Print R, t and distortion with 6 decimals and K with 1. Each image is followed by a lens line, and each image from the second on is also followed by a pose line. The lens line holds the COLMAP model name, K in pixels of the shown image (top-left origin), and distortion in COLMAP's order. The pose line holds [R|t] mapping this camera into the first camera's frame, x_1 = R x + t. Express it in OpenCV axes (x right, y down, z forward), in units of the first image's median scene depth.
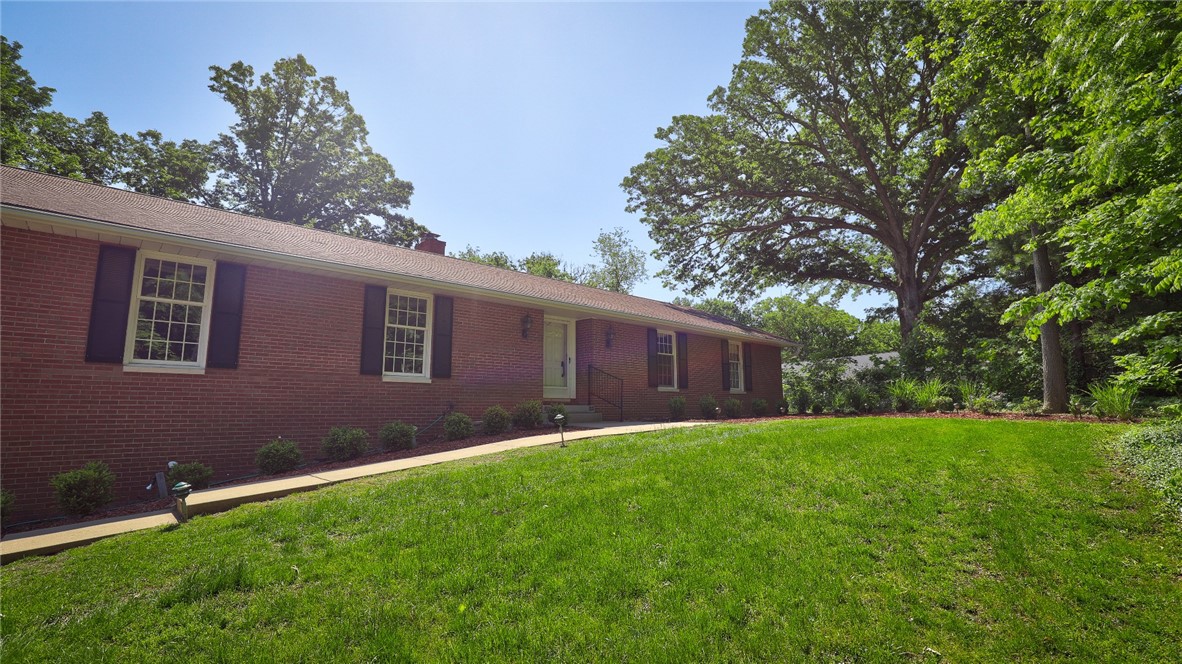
lens RADIAL K [[561.7, 0, 626.1], [0, 561.7, 314.2], [0, 0, 1]] dist [-0.020942, -0.000138]
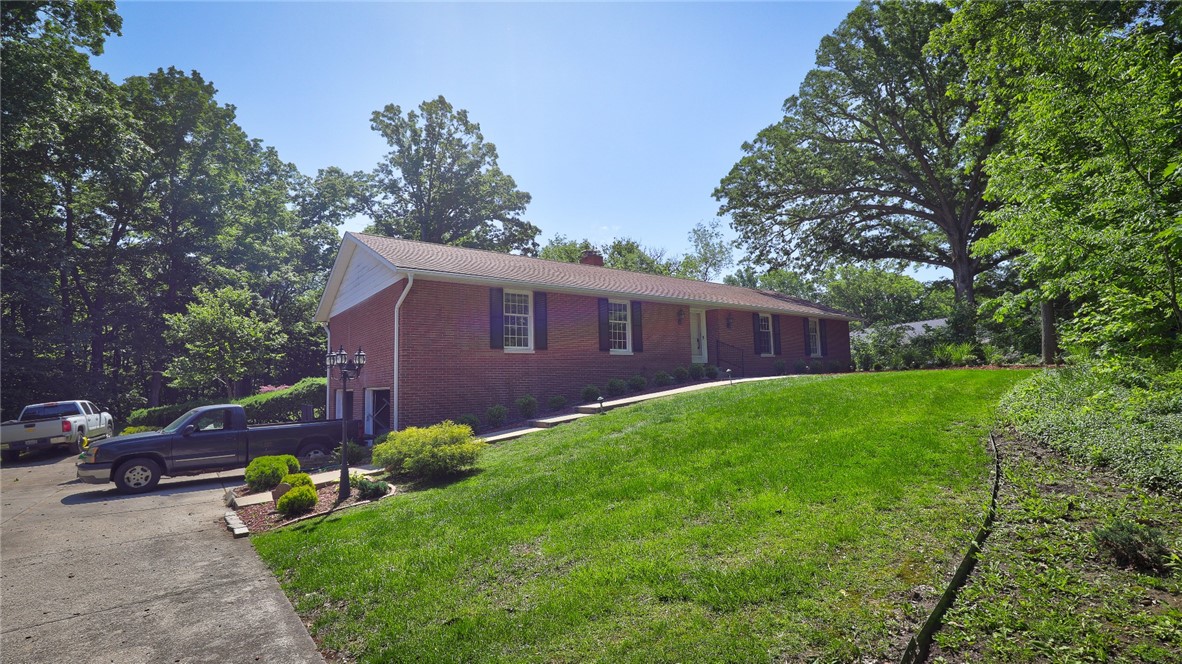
lens RADIAL K [[552.3, 0, 625.7], [0, 552.3, 332.4], [0, 0, 1]] dist [-0.029595, 0.000522]
pose [[0.993371, -0.031986, -0.110416, -0.059895], [0.041053, 0.995881, 0.080838, -0.024273], [0.107375, -0.084835, 0.990593, -0.193775]]
